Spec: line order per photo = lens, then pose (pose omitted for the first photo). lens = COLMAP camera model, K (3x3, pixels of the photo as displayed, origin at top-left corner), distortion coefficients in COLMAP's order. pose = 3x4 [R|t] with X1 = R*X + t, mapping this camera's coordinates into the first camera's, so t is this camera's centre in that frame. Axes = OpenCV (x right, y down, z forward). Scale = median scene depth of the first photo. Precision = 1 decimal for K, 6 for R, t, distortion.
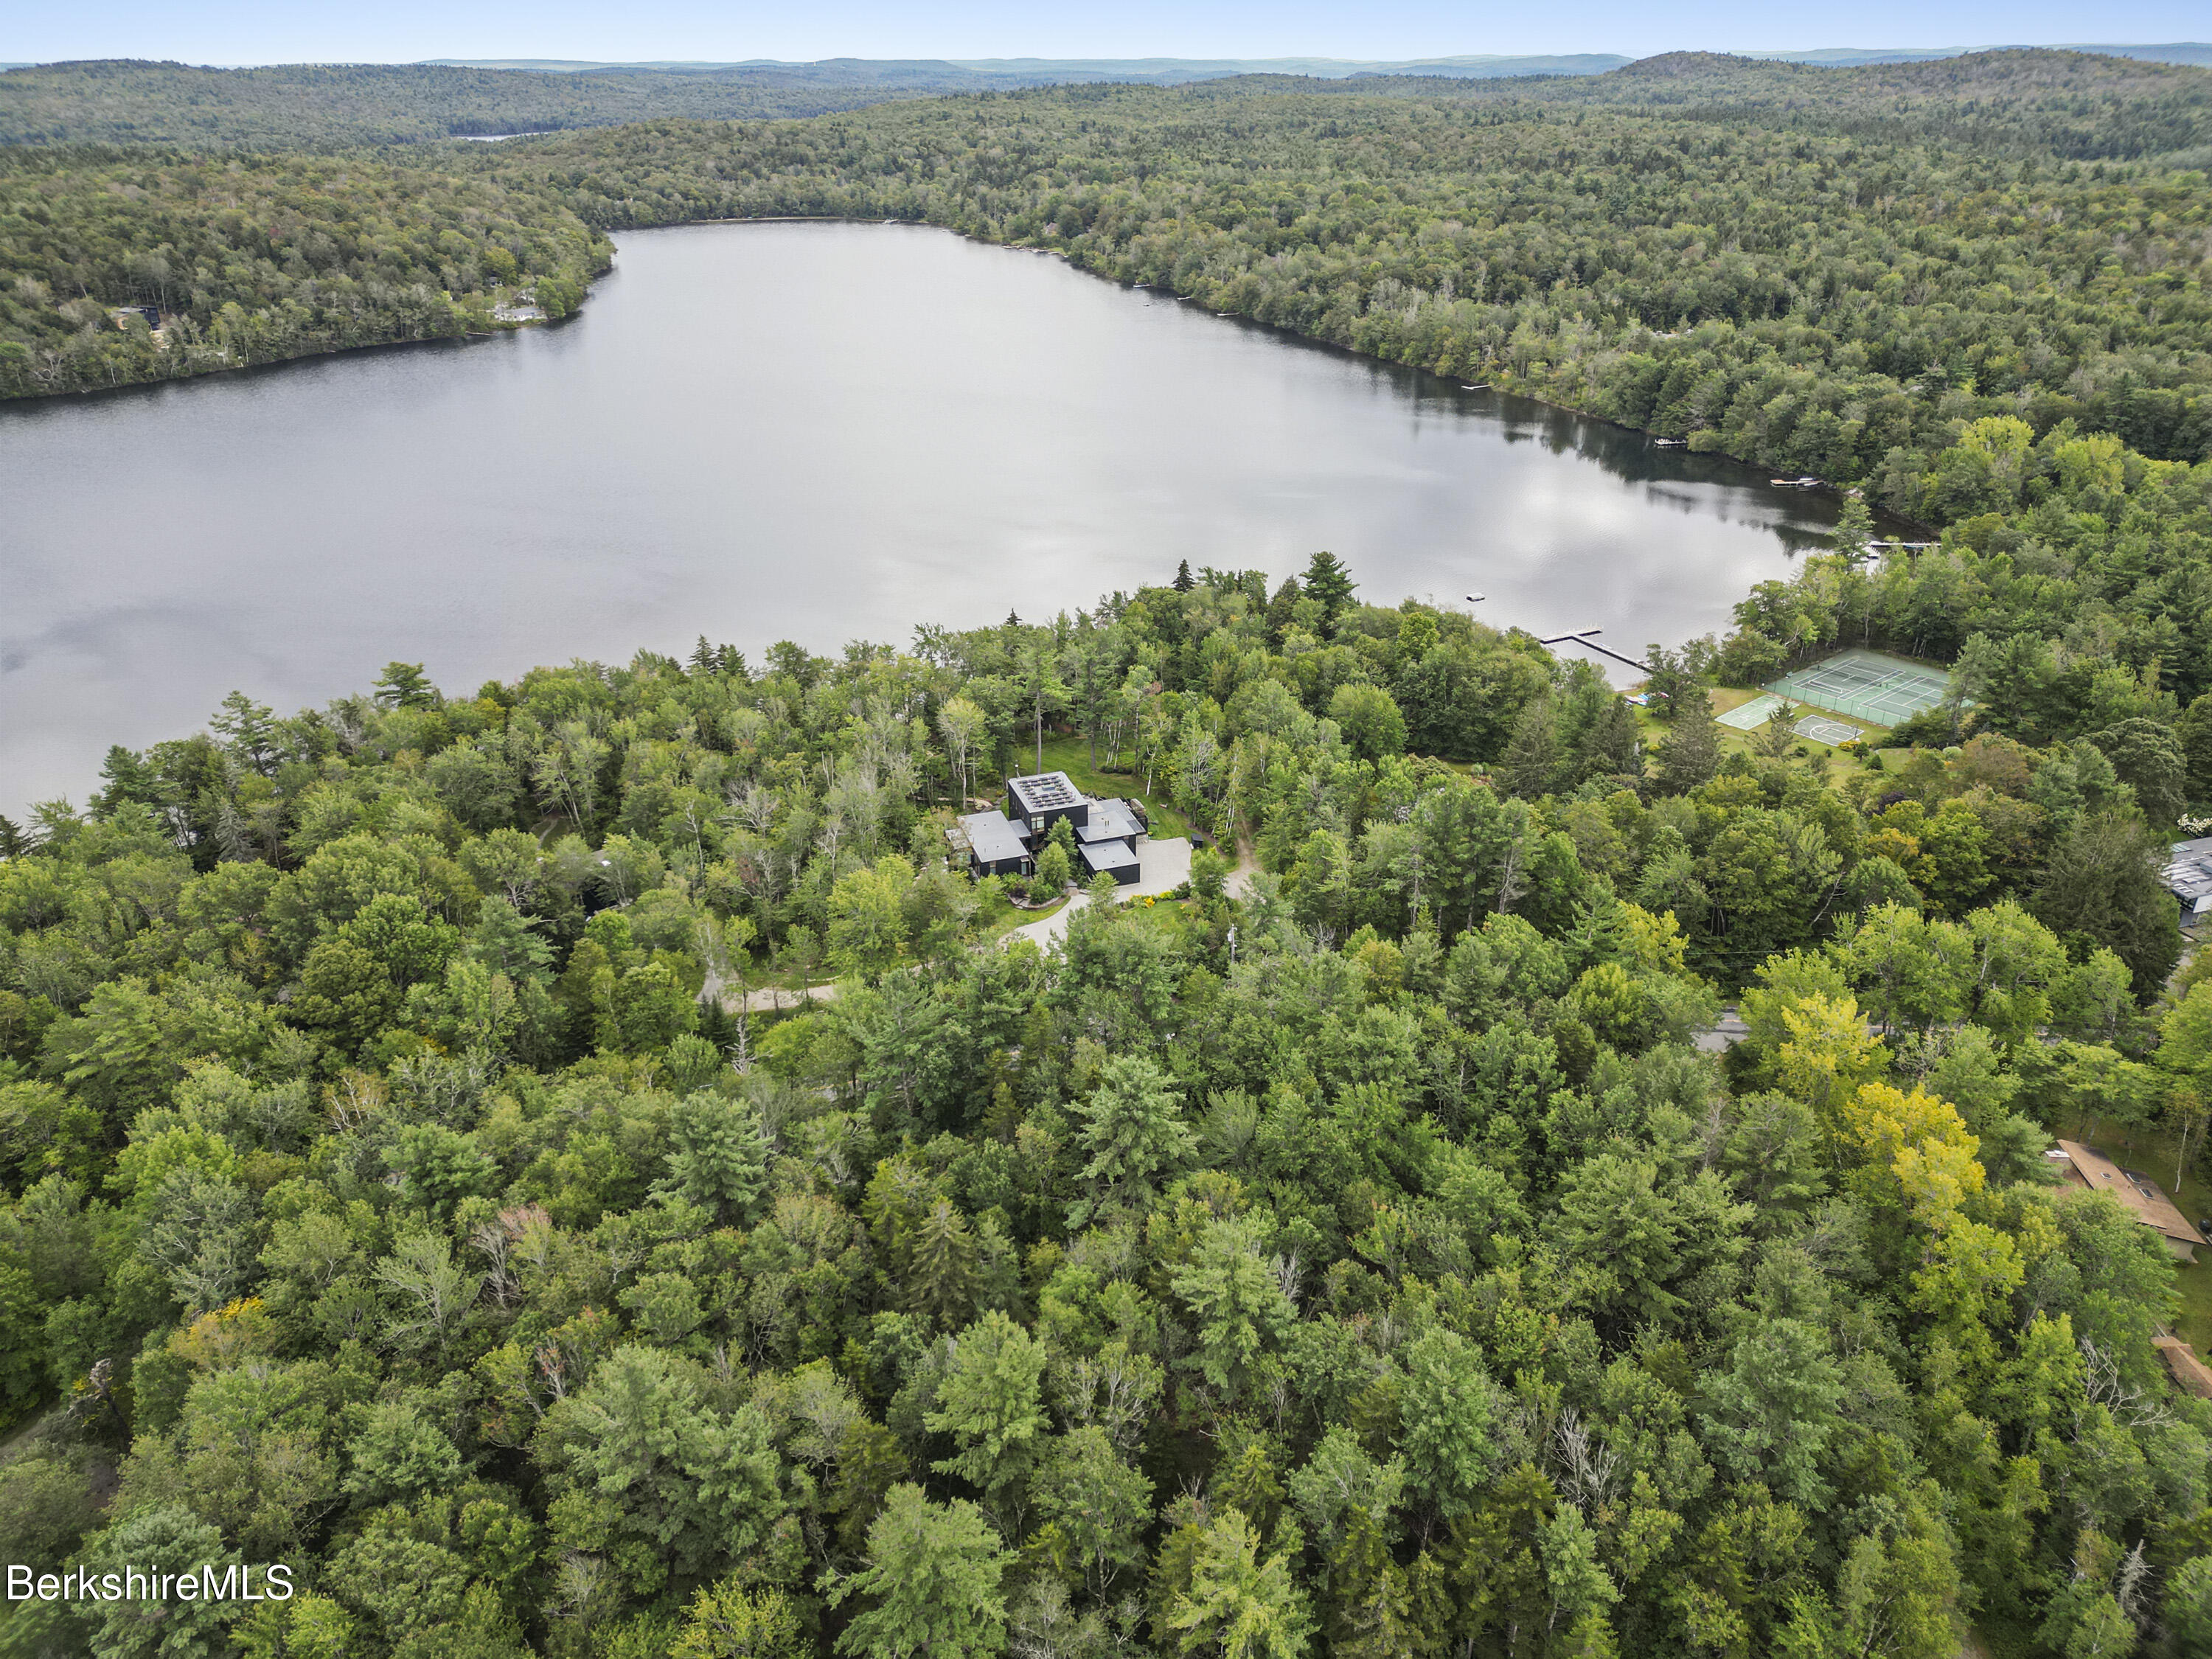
lens RADIAL K [[1522.3, 0, 1099.6], [0, 1522.3, 820.3], [0, 0, 1]] dist [0.084728, -0.078507]
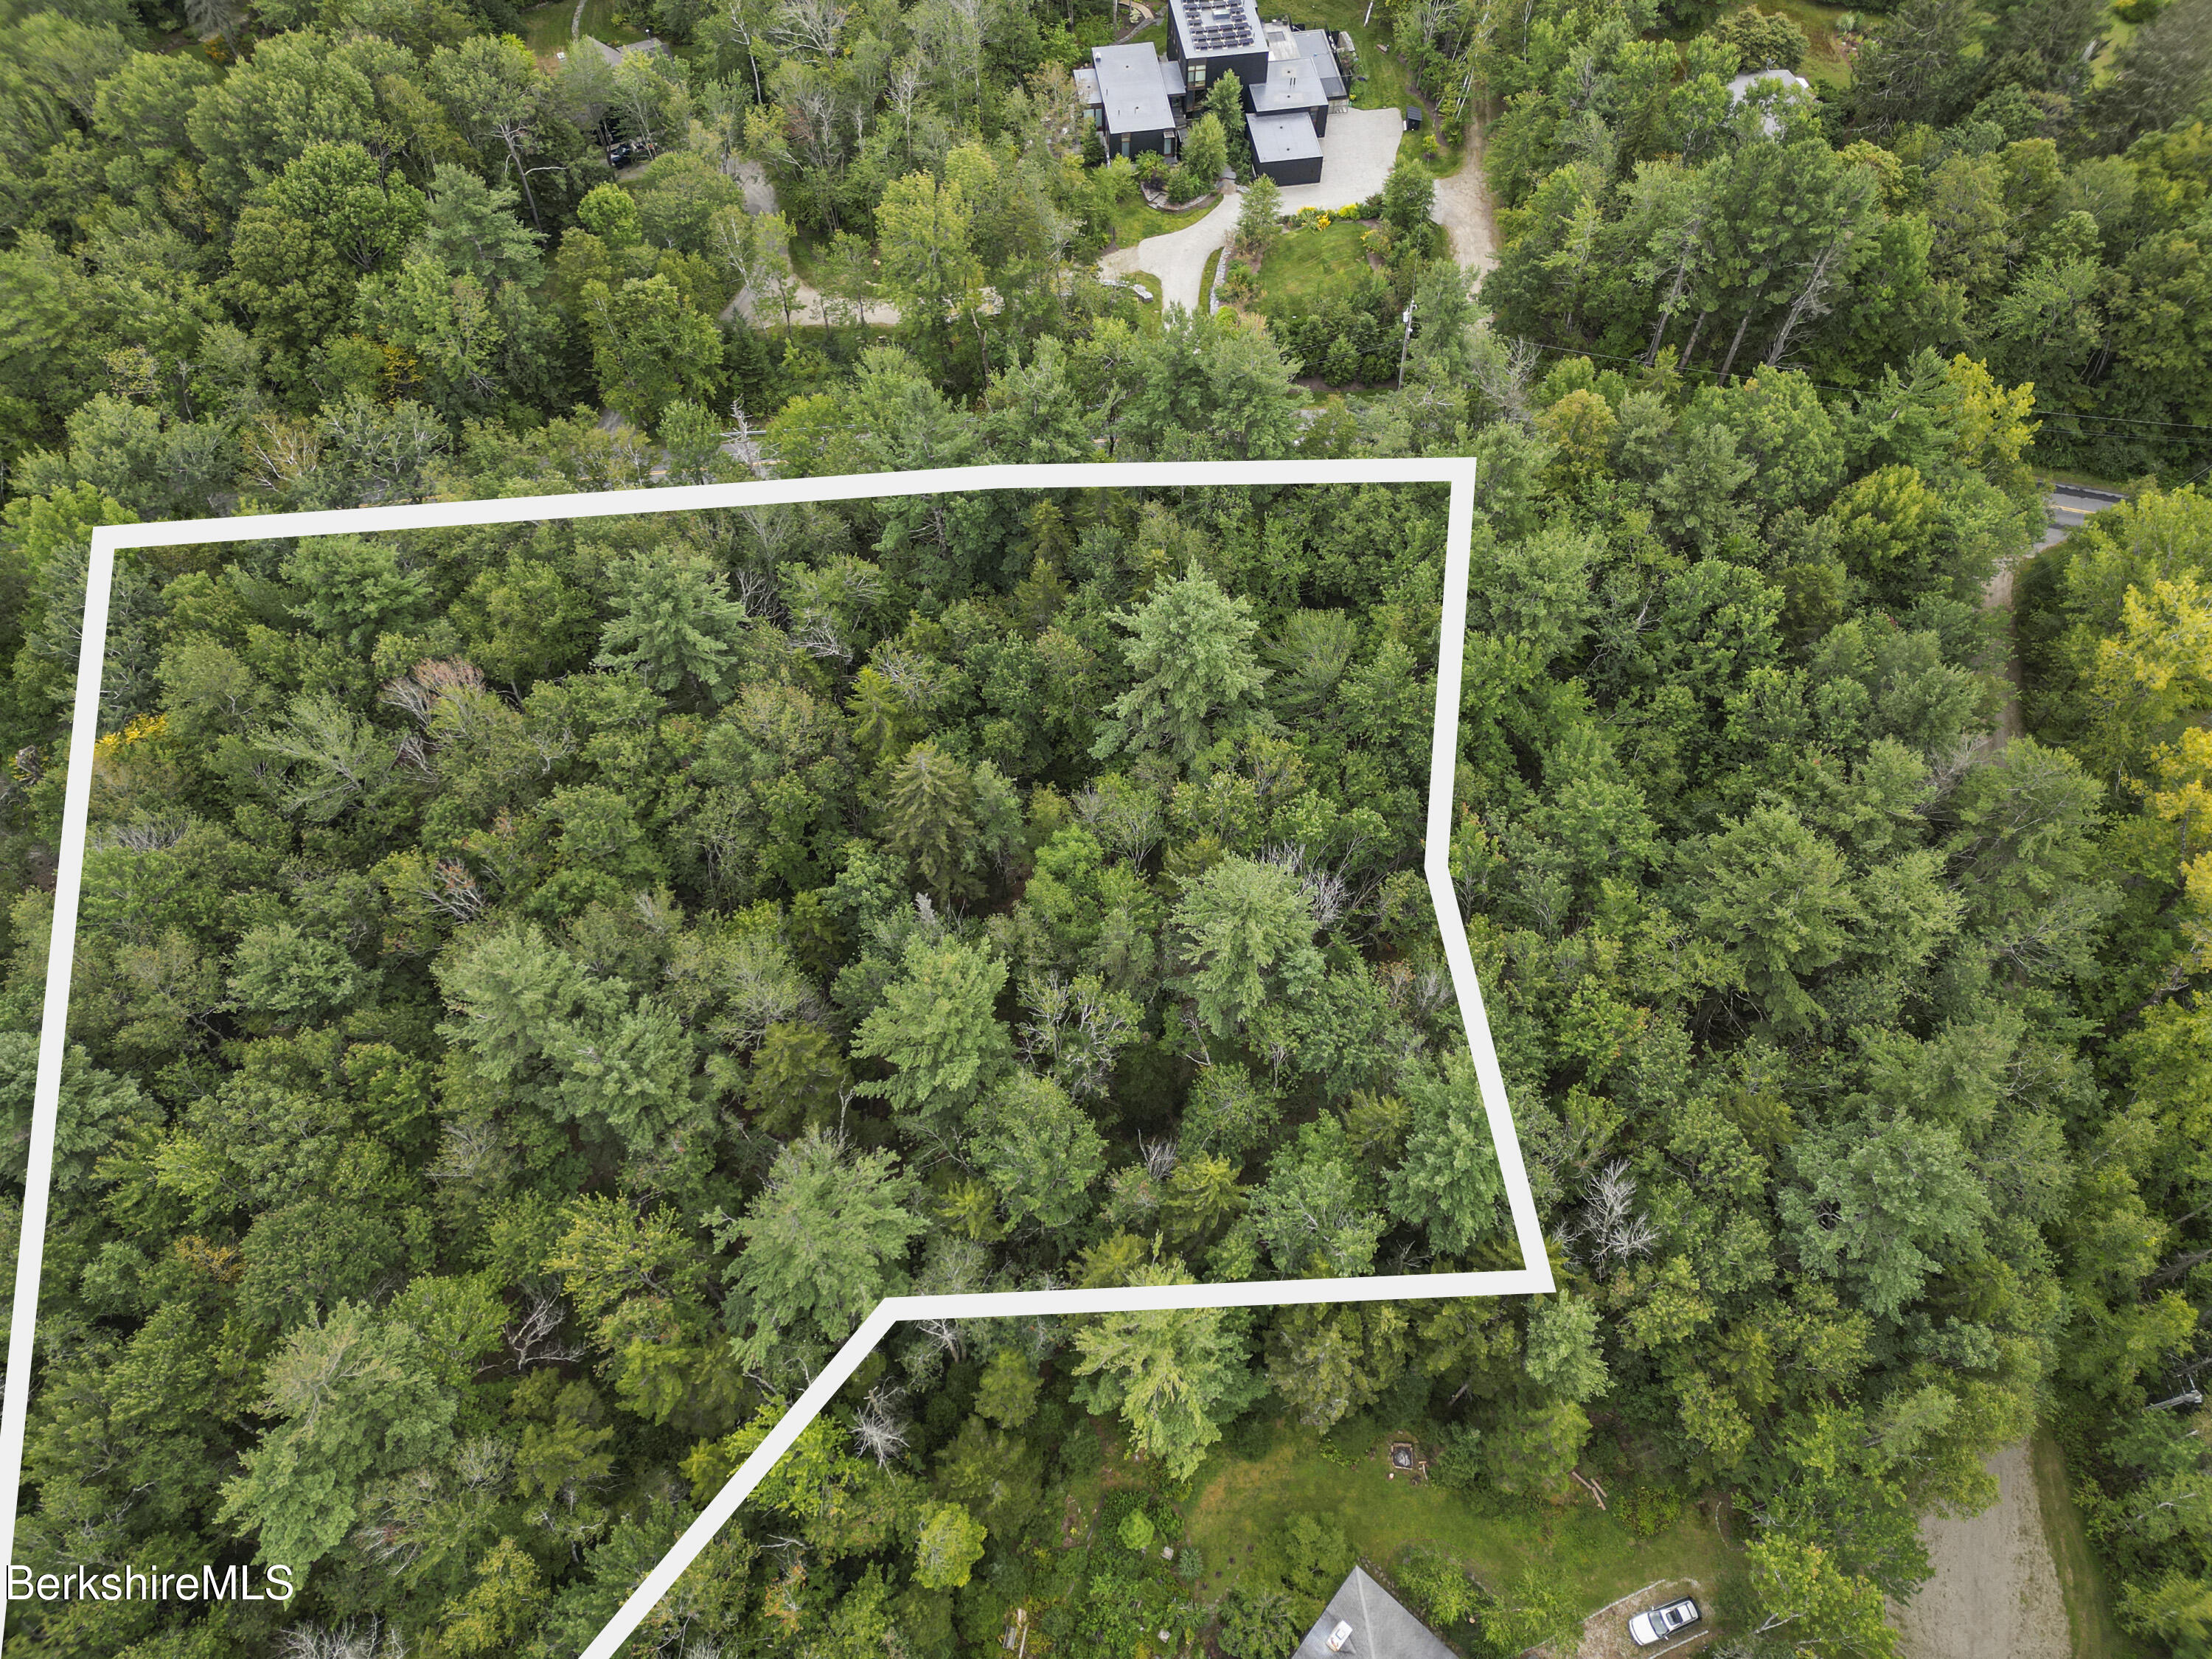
lens RADIAL K [[1522.3, 0, 1099.6], [0, 1522.3, 820.3], [0, 0, 1]] dist [0.084728, -0.078507]
pose [[0.983005, 0.155939, -0.096874, 0.050596], [-0.081511, 0.843572, 0.530795, -0.105297], [0.164491, -0.513877, 0.841946, 0.214445]]
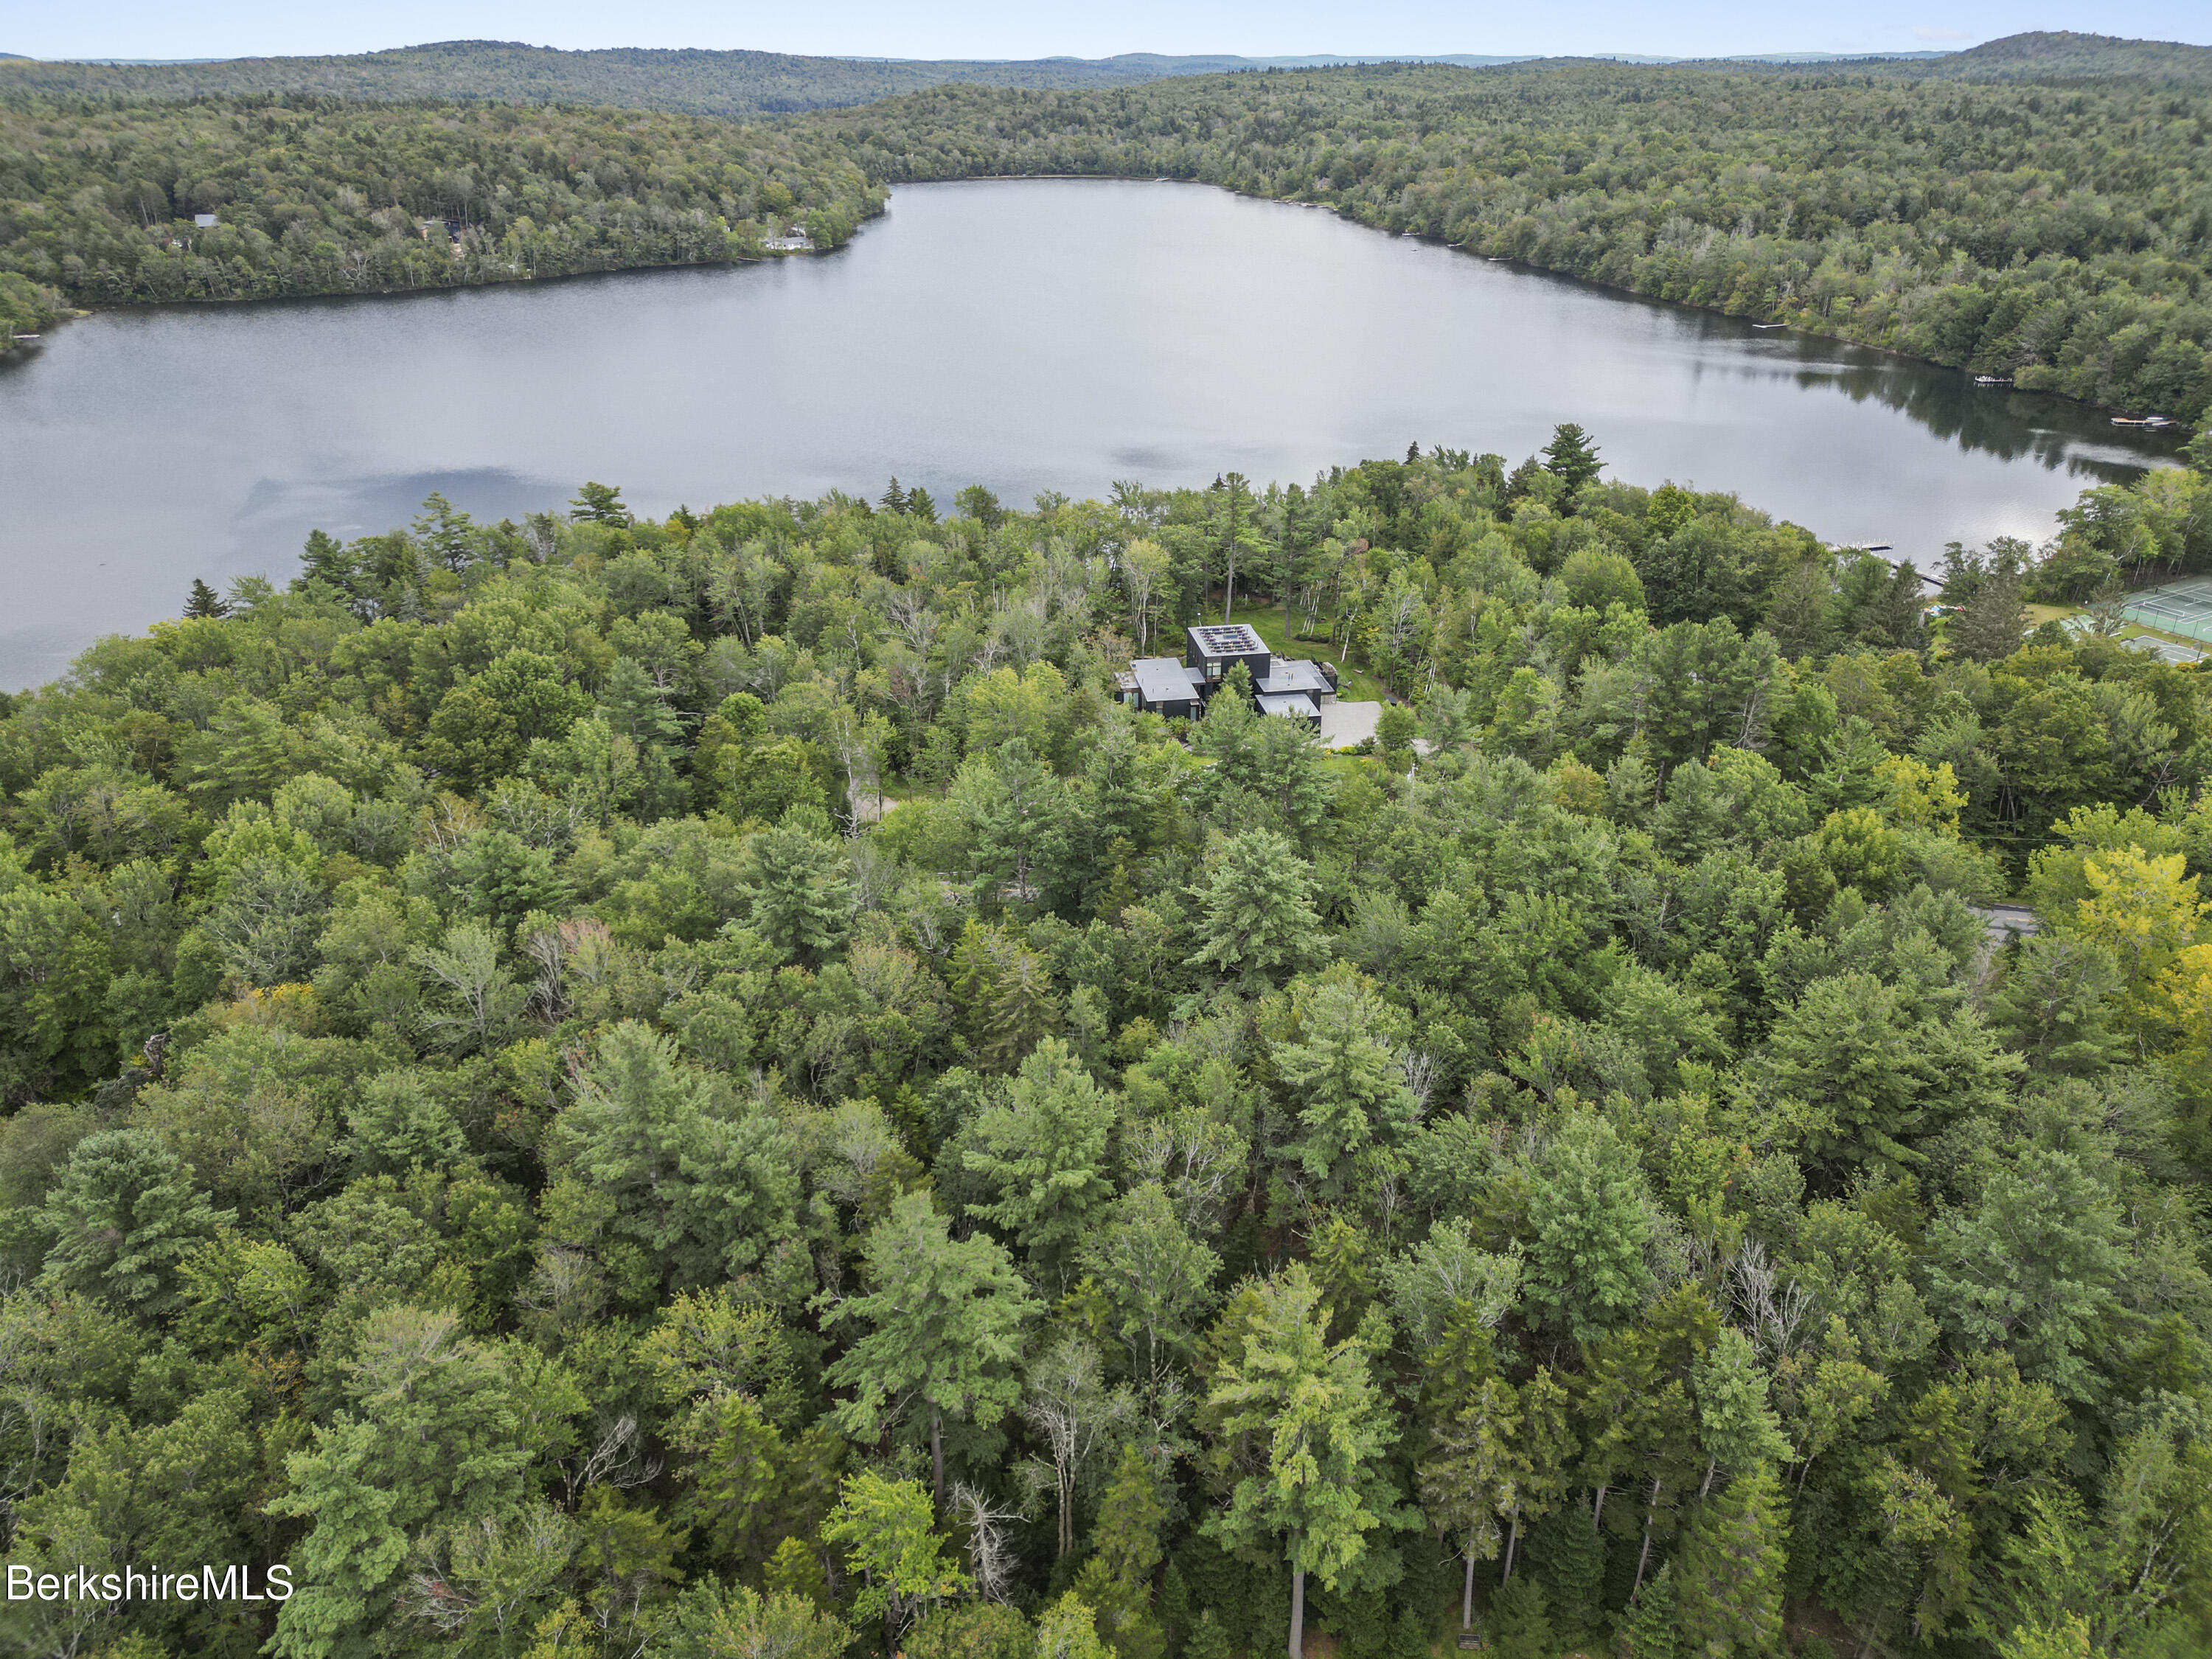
lens RADIAL K [[1522.3, 0, 1099.6], [0, 1522.3, 820.3], [0, 0, 1]] dist [0.084728, -0.078507]
pose [[0.985482, 0.080558, -0.149454, 0.043651], [-0.079967, 0.996748, 0.009967, 0.108988], [0.149771, 0.002129, 0.988718, 0.095980]]
